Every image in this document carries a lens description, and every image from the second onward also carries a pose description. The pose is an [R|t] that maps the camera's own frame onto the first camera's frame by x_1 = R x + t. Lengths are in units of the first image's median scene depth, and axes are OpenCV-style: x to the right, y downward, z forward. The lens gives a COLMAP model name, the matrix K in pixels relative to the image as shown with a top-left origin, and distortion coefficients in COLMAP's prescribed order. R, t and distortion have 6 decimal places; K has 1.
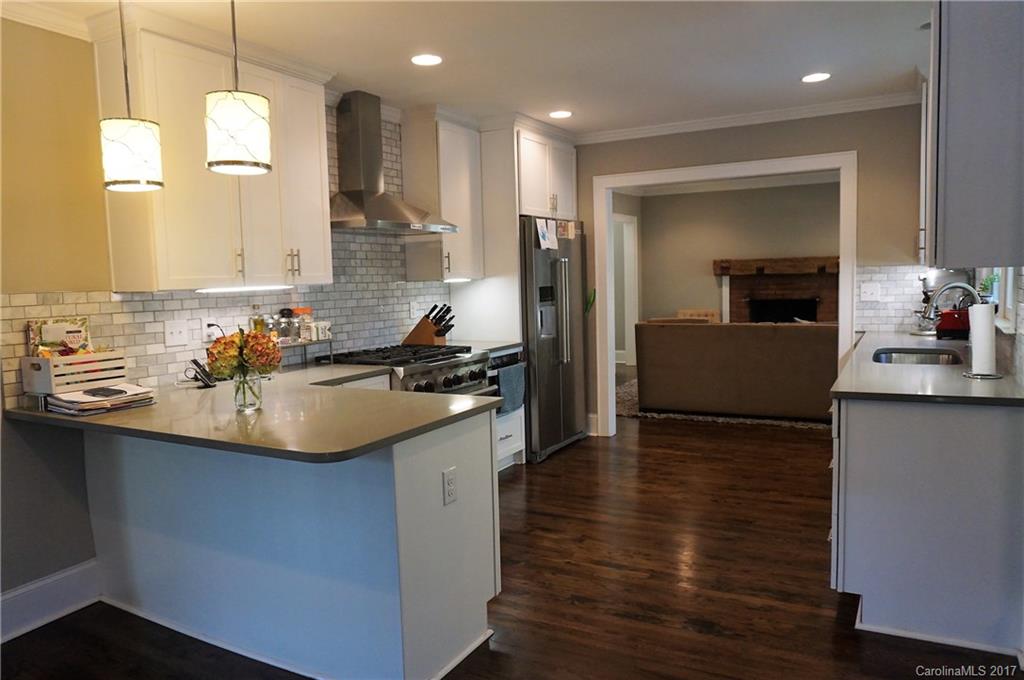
lens RADIAL K [[688.1, 0, 504.0], [0, 688.1, 334.7], [0, 0, 1]] dist [-0.033060, 0.009057]
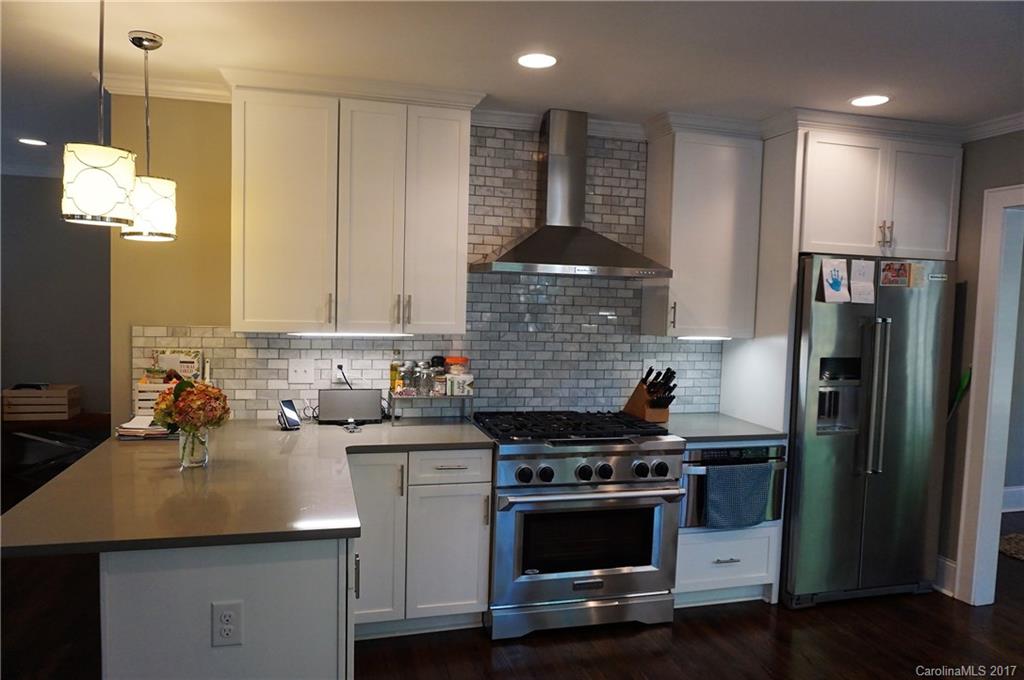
lens RADIAL K [[688.1, 0, 514.5], [0, 688.1, 341.7], [0, 0, 1]] dist [-0.033060, 0.009057]
pose [[0.720490, 0.092295, -0.687296, 0.329742], [-0.108259, 0.993922, 0.019984, -0.073016], [0.684963, 0.060007, 0.726103, 0.329426]]
